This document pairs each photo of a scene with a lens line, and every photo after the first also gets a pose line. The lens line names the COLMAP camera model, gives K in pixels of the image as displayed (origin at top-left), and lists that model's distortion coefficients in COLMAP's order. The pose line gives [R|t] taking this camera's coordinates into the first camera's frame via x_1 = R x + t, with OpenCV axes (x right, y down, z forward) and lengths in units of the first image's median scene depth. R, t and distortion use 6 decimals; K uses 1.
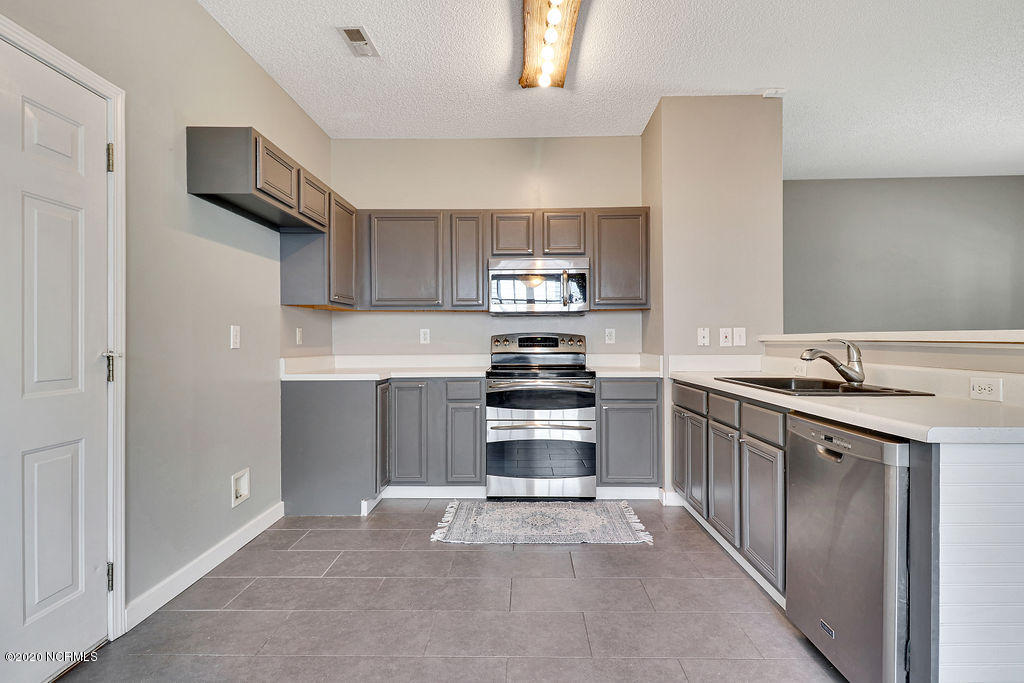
lens RADIAL K [[516.9, 0, 513.3], [0, 516.9, 341.0], [0, 0, 1]] dist [0.012346, -0.006025]
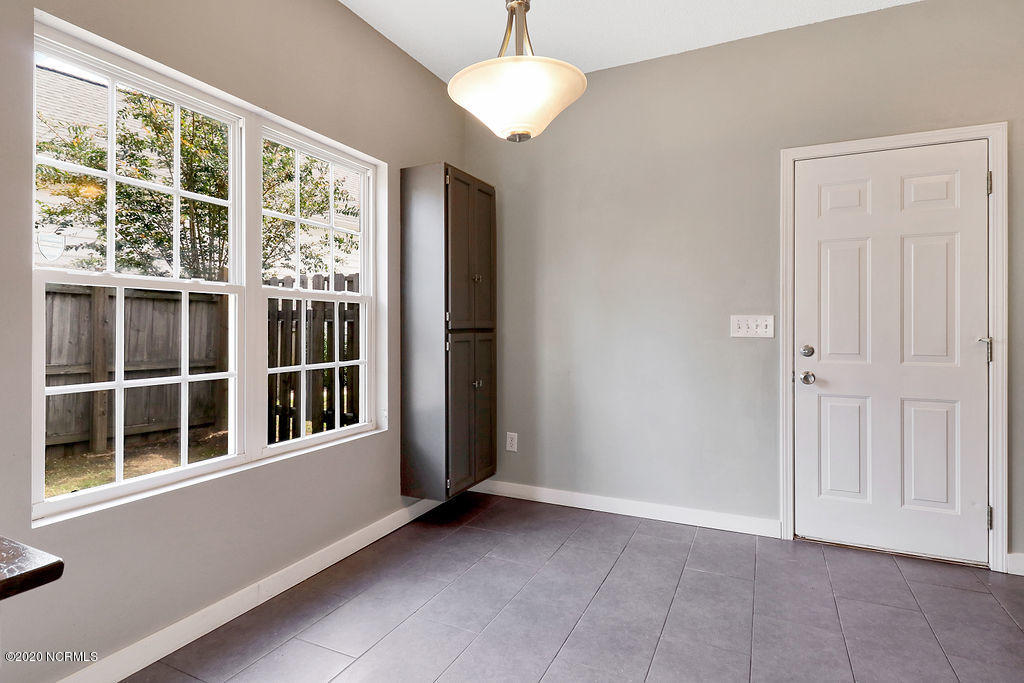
lens RADIAL K [[516.9, 0, 514.9], [0, 516.9, 335.6], [0, 0, 1]] dist [0.012346, -0.006025]
pose [[-0.452720, 0.001856, -0.891651, 0.783803], [-0.002766, 0.999990, 0.003486, 0.013440], [0.891649, 0.004044, -0.452710, 0.501990]]
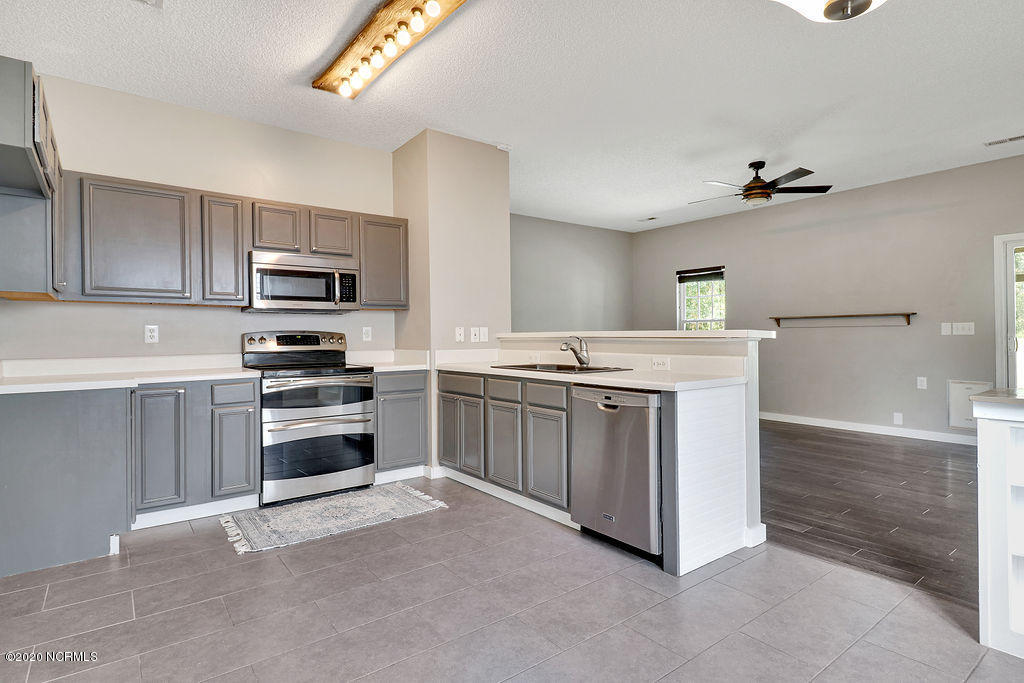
lens RADIAL K [[516.9, 0, 520.3], [0, 516.9, 338.5], [0, 0, 1]] dist [0.012346, -0.006025]
pose [[0.783434, -0.005072, 0.621454, -0.275452], [0.006210, 0.999981, 0.000332, 0.001720], [-0.621444, 0.003600, 0.783450, -0.035992]]
